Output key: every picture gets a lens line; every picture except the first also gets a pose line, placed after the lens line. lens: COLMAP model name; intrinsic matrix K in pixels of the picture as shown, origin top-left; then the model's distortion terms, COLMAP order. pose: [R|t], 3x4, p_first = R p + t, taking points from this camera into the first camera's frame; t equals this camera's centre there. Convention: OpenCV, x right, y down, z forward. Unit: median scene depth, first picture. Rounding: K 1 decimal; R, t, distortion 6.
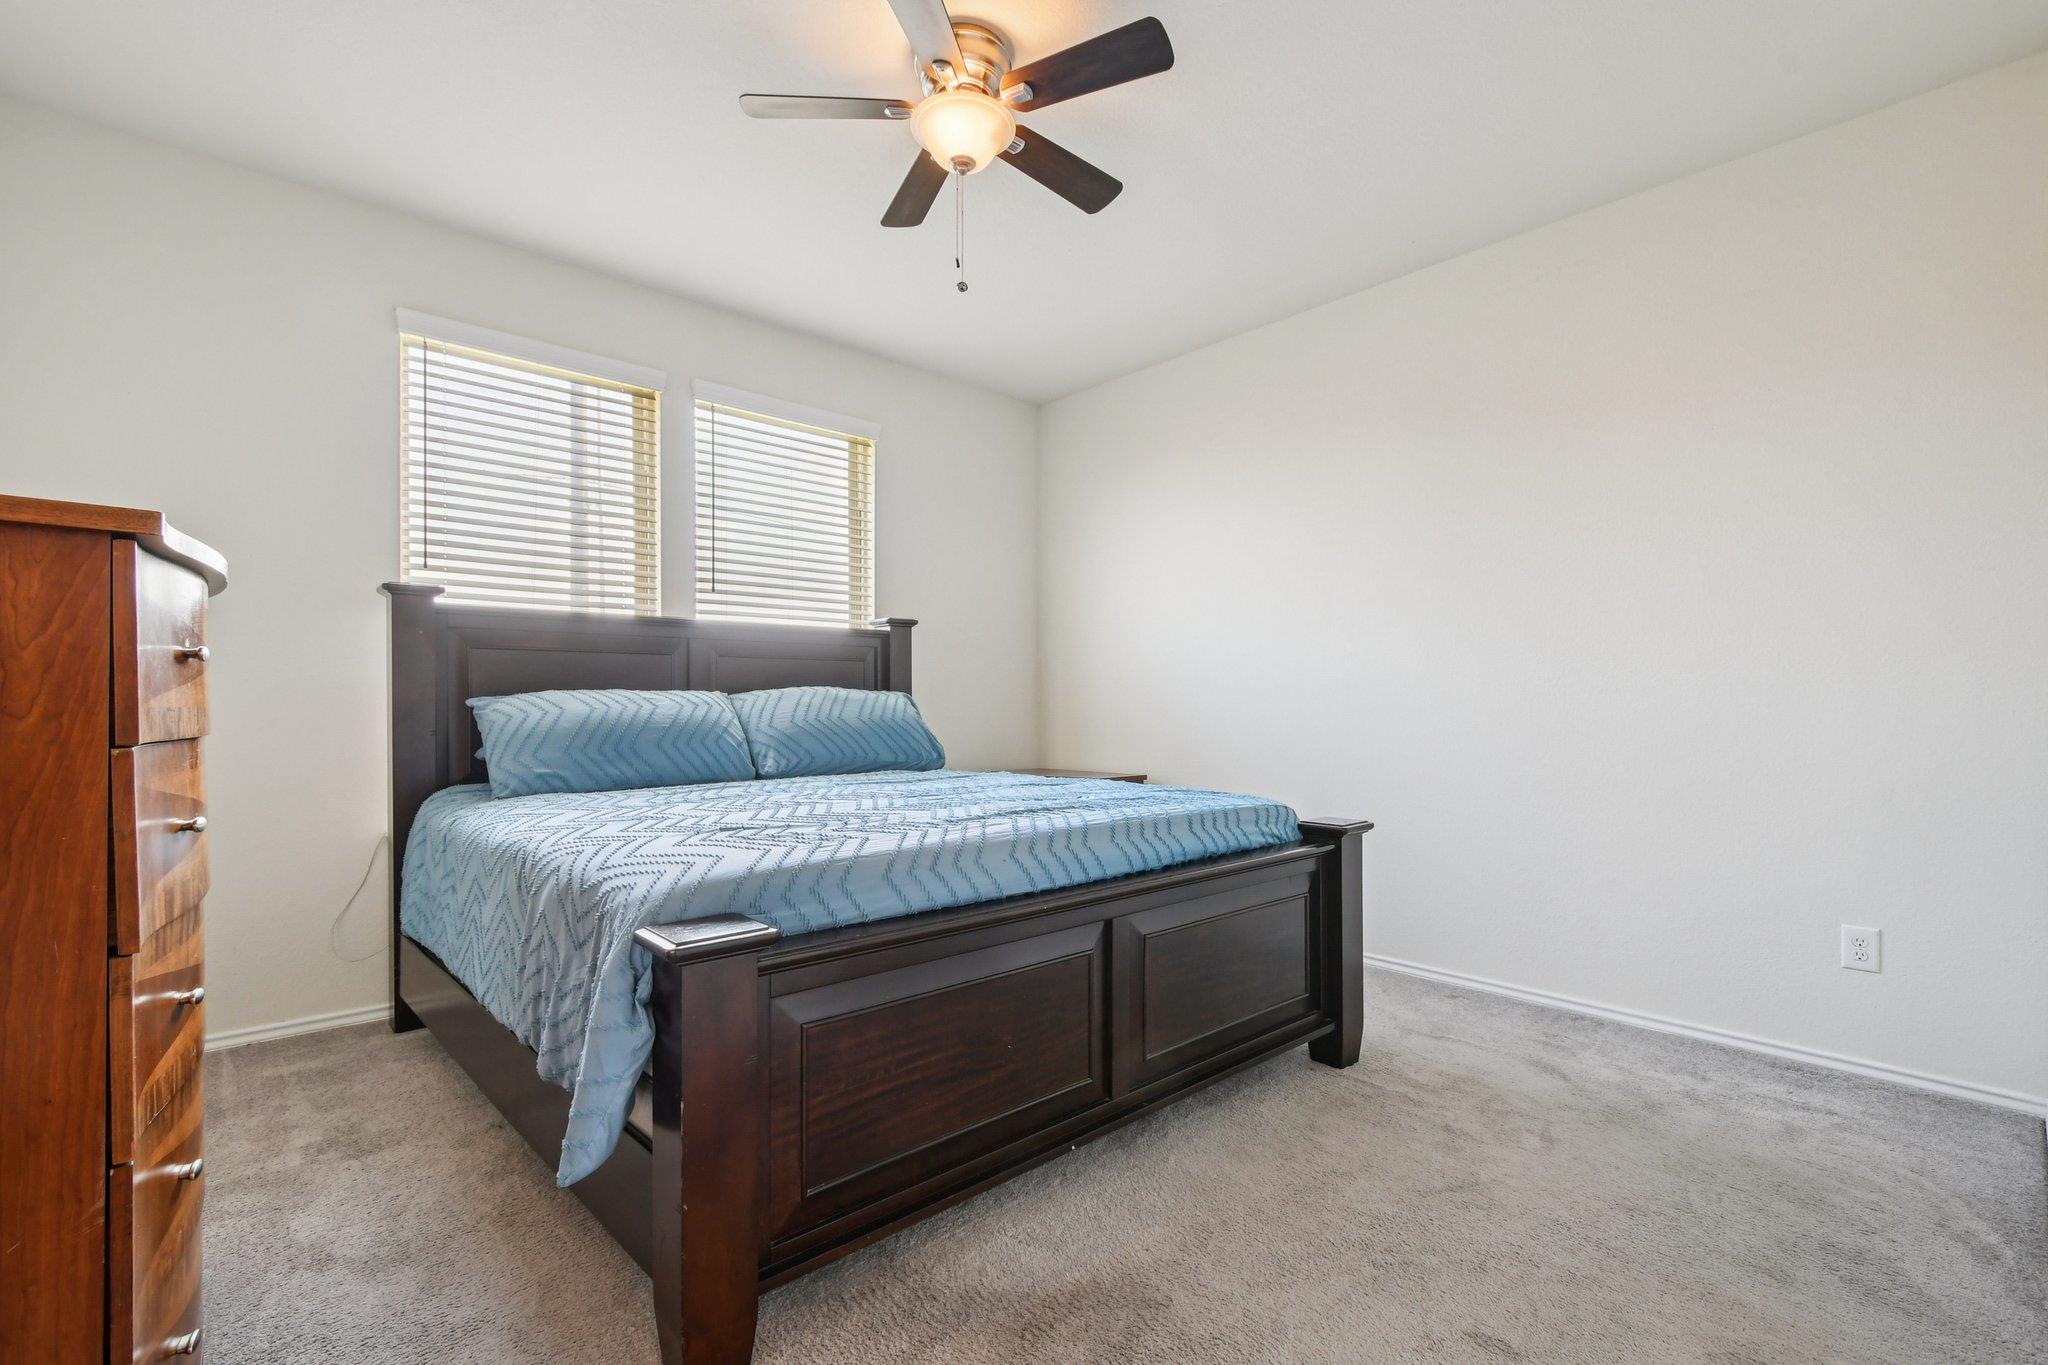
lens RADIAL K [[914.5, 0, 1019.5], [0, 914.5, 695.6], [0, 0, 1]] dist [-0.003593, -0.000728]
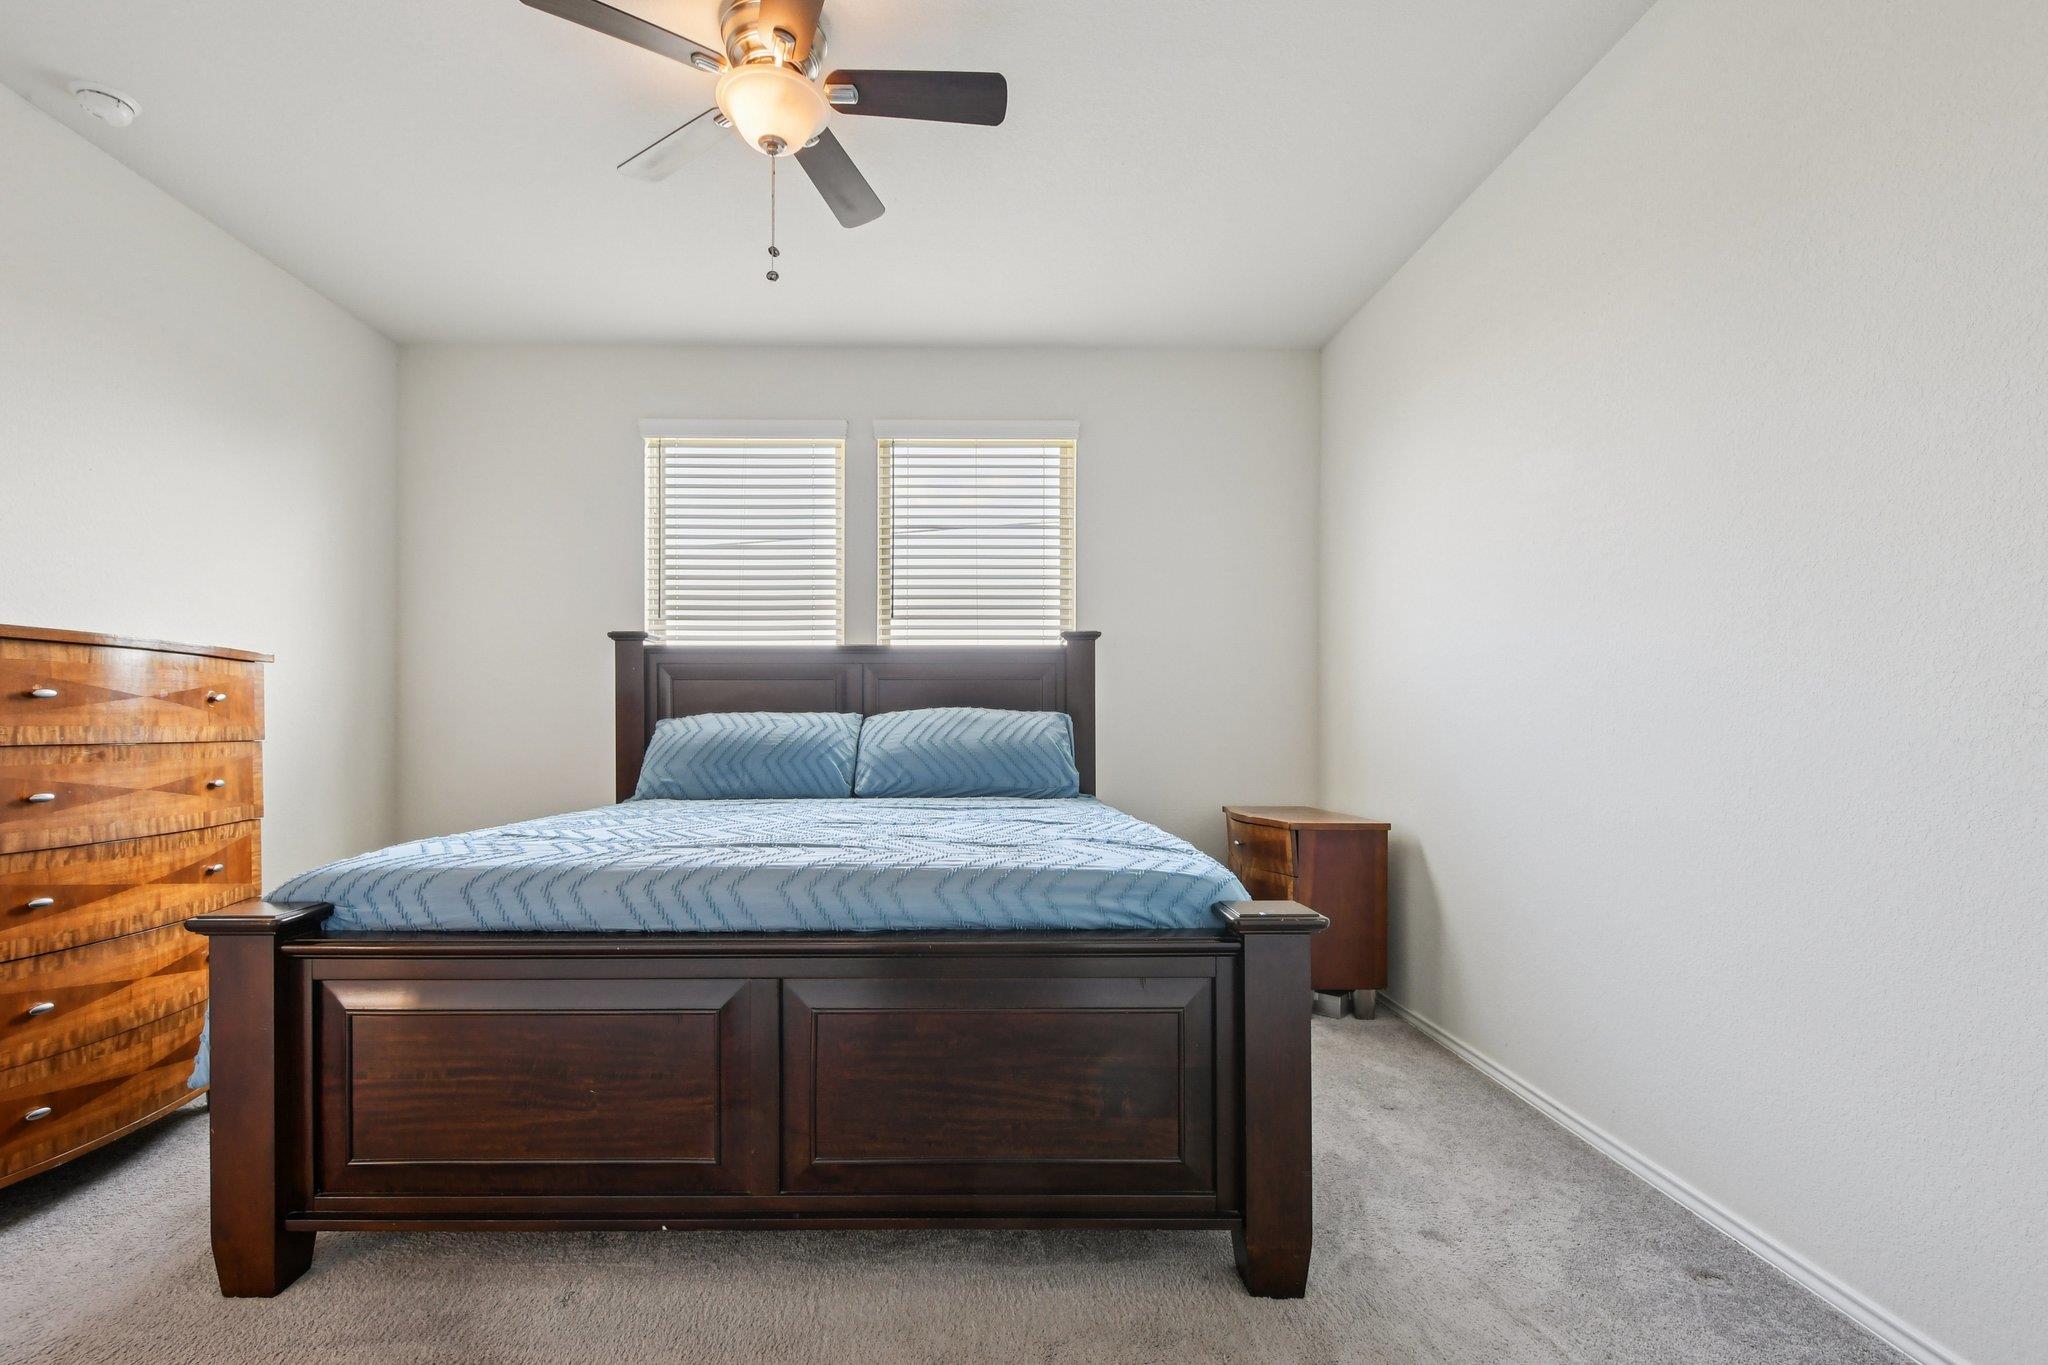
lens RADIAL K [[924.1, 0, 965.7], [0, 924.1, 713.6], [0, 0, 1]] dist [-0.000893, -0.000102]
pose [[0.747779, -0.006936, -0.663911, 0.523267], [0.004340, 0.999975, -0.005557, 0.003077], [0.663934, 0.001274, 0.747791, 0.317174]]
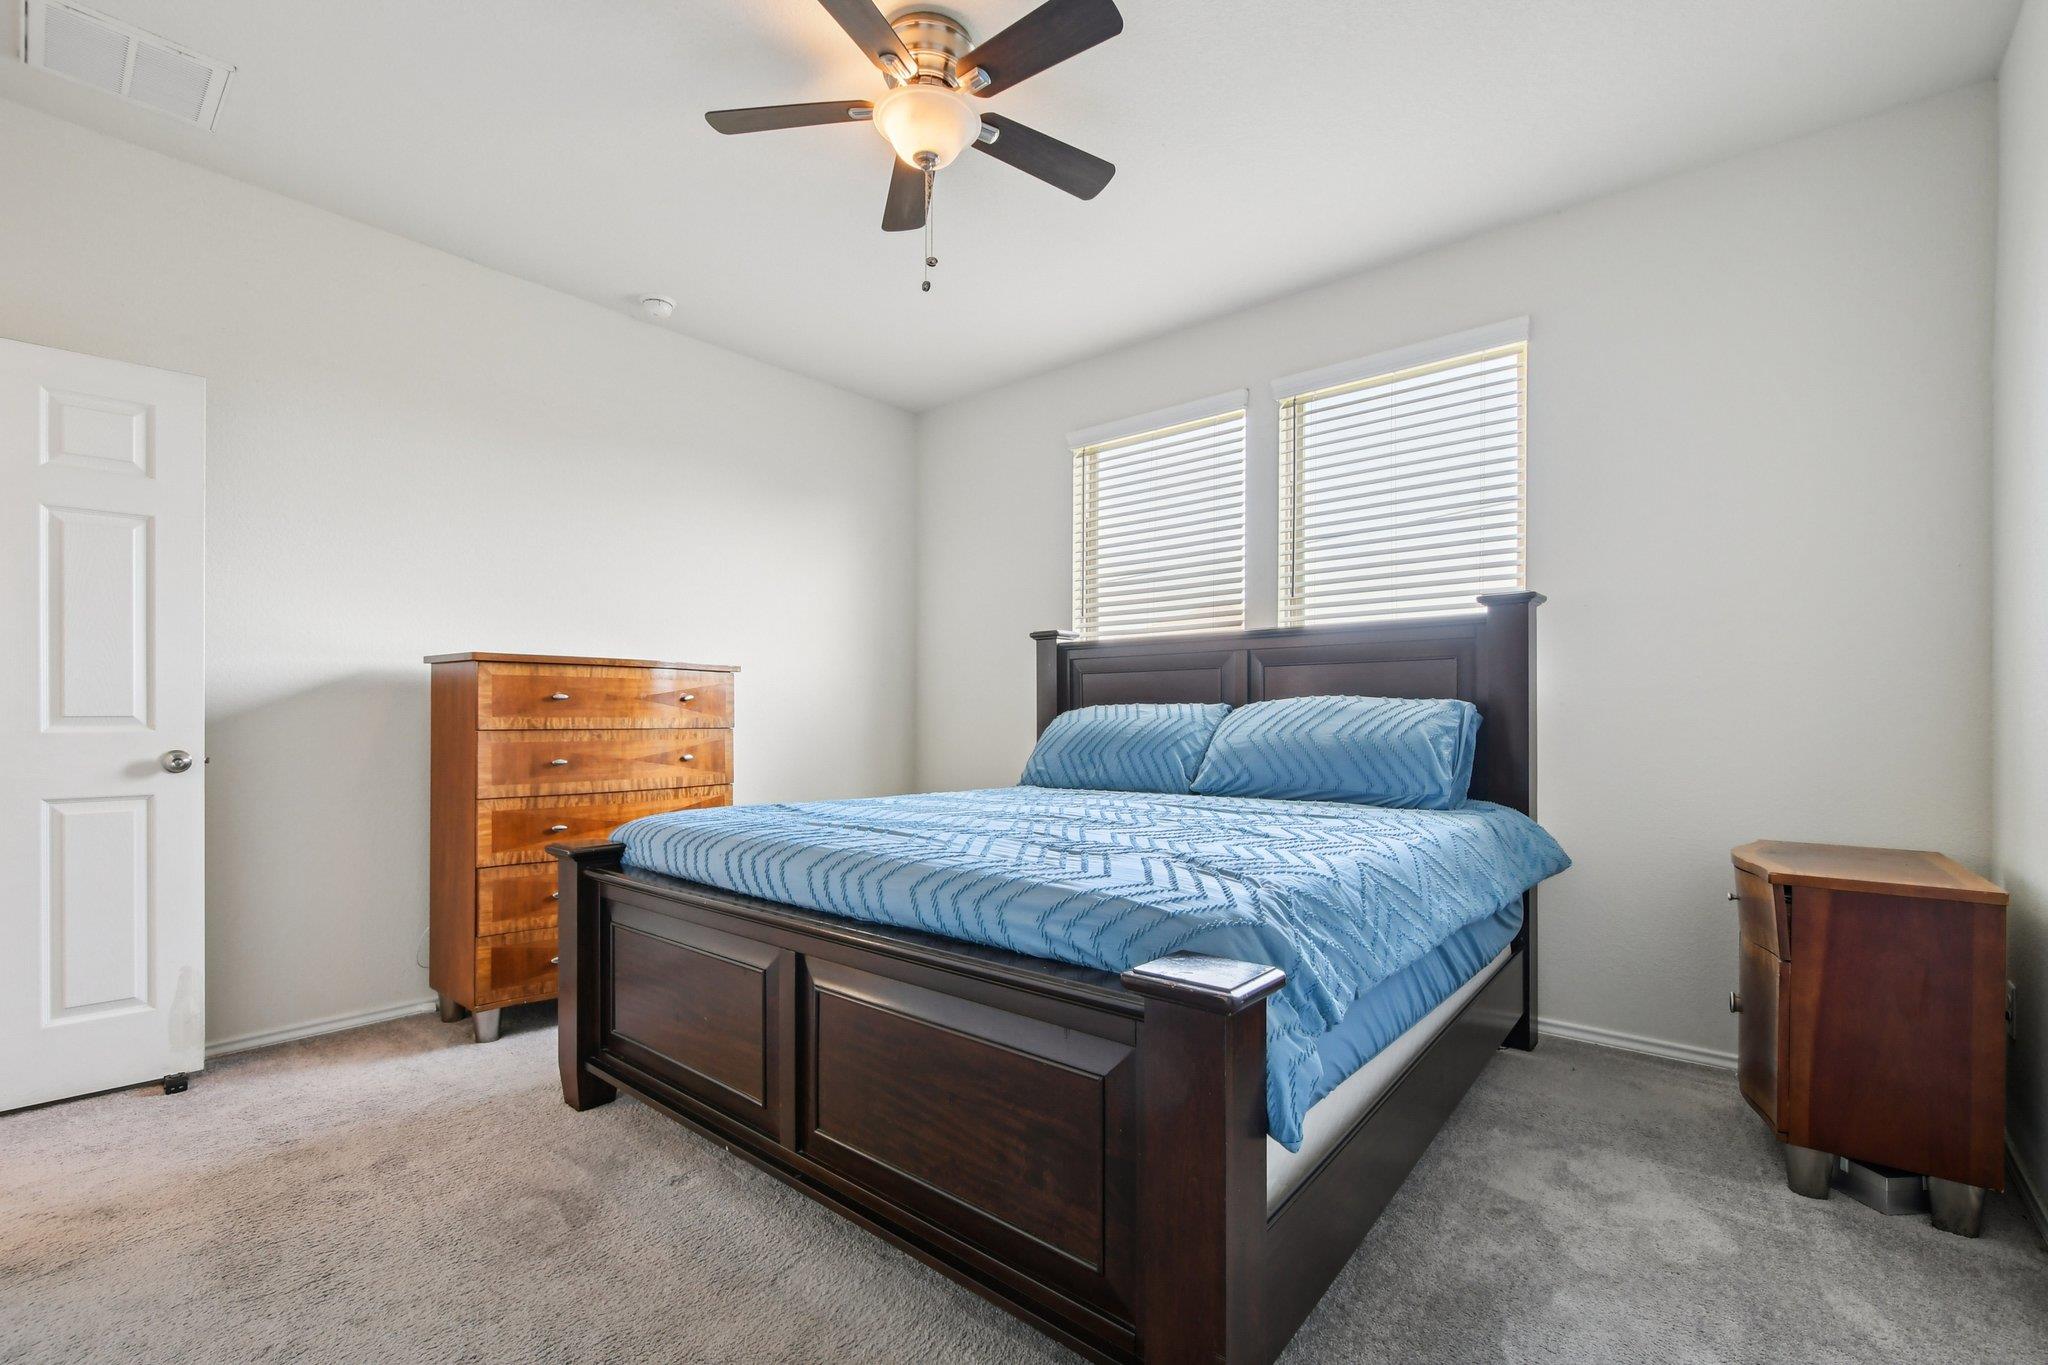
lens RADIAL K [[909.0, 0, 1010.0], [0, 909.0, 707.1], [0, 0, 1]] dist [-0.001694, -0.000411]
pose [[0.122654, -0.010089, -0.992398, 0.670385], [0.007813, 0.999927, -0.009200, 0.007015], [0.992419, -0.006625, 0.122723, 0.722116]]
